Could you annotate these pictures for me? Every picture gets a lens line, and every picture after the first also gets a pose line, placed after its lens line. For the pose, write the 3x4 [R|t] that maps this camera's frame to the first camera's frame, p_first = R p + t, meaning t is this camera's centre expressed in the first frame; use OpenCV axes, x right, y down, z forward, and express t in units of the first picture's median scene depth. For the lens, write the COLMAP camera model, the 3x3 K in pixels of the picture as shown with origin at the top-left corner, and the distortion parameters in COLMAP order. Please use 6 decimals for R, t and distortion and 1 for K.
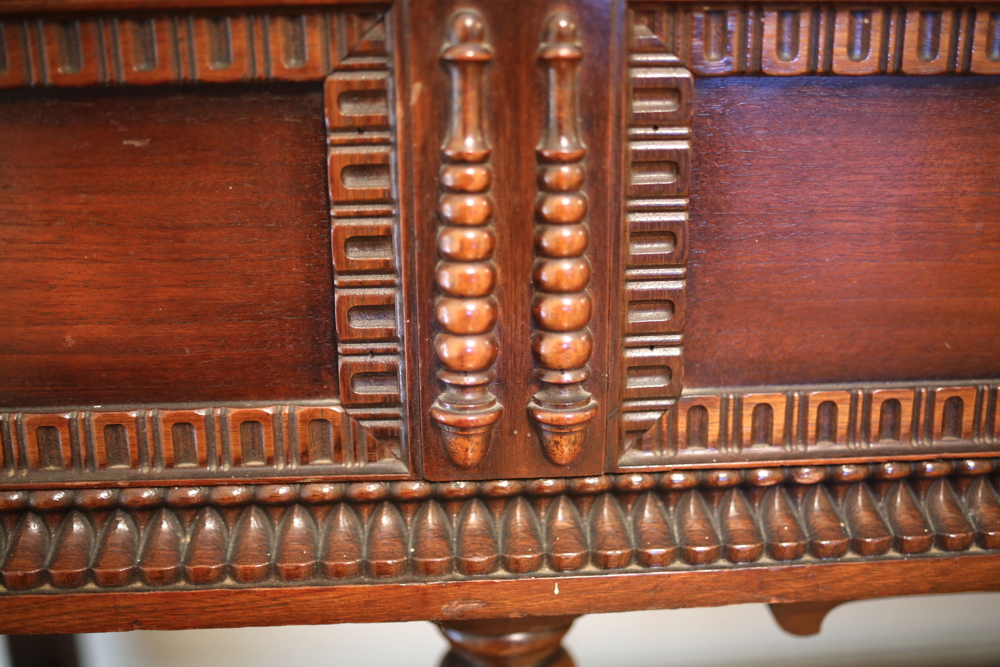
lens RADIAL K [[1088.6, 0, 500.1], [0, 1088.6, 338.0], [0, 0, 1]] dist [-0.092224, 0.029295]
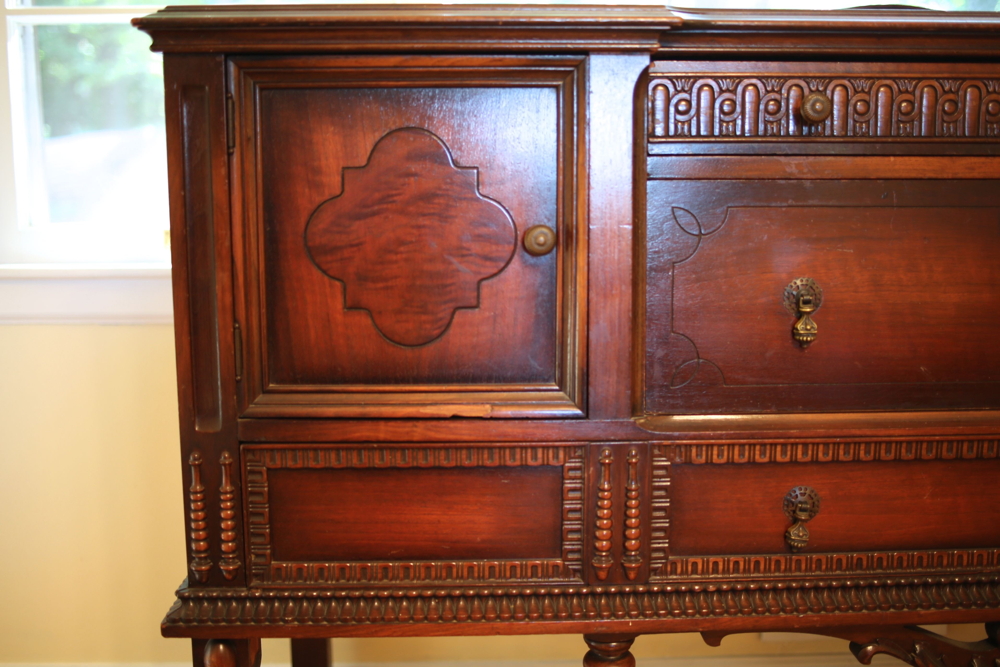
lens RADIAL K [[1088.6, 0, 500.1], [0, 1088.6, 338.0], [0, 0, 1]] dist [-0.092224, 0.029295]
pose [[0.999792, 0.011826, -0.016622, -0.288311], [-0.013993, 0.990474, -0.136989, -0.150393], [0.014843, 0.137193, 0.990433, -2.291645]]
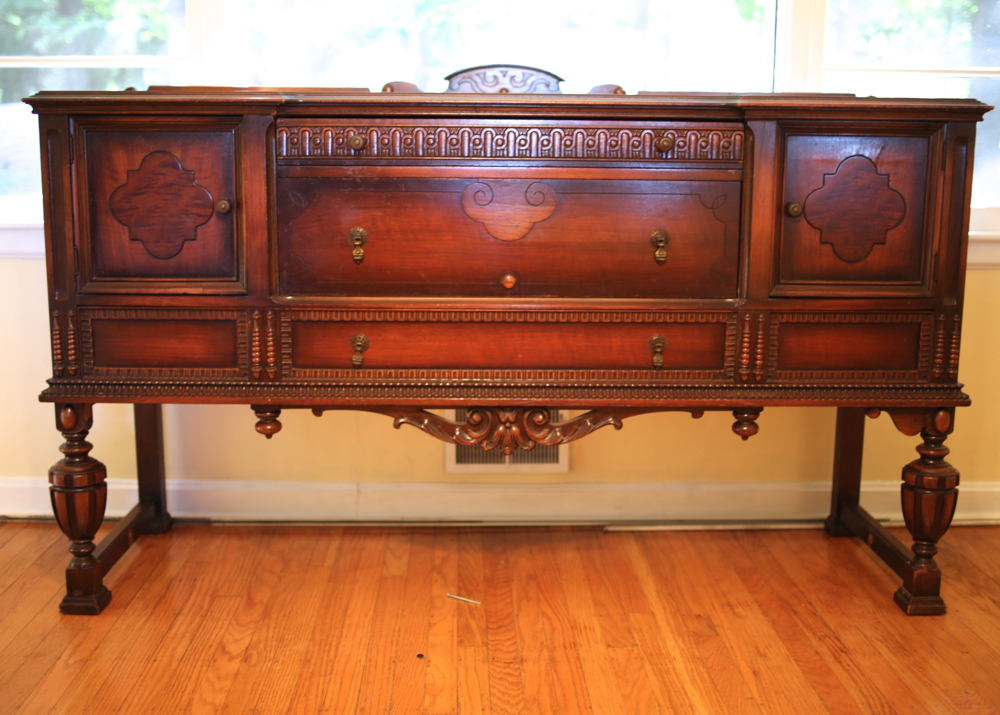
lens RADIAL K [[1115.9, 0, 500.0], [0, 1115.9, 357.5], [0, 0, 1]] dist [-0.102968, 0.039547]
pose [[0.999297, 0.030728, -0.021460, 1.544253], [-0.032636, 0.994933, -0.095095, 0.571032], [0.018429, 0.095728, 0.995237, -5.523874]]
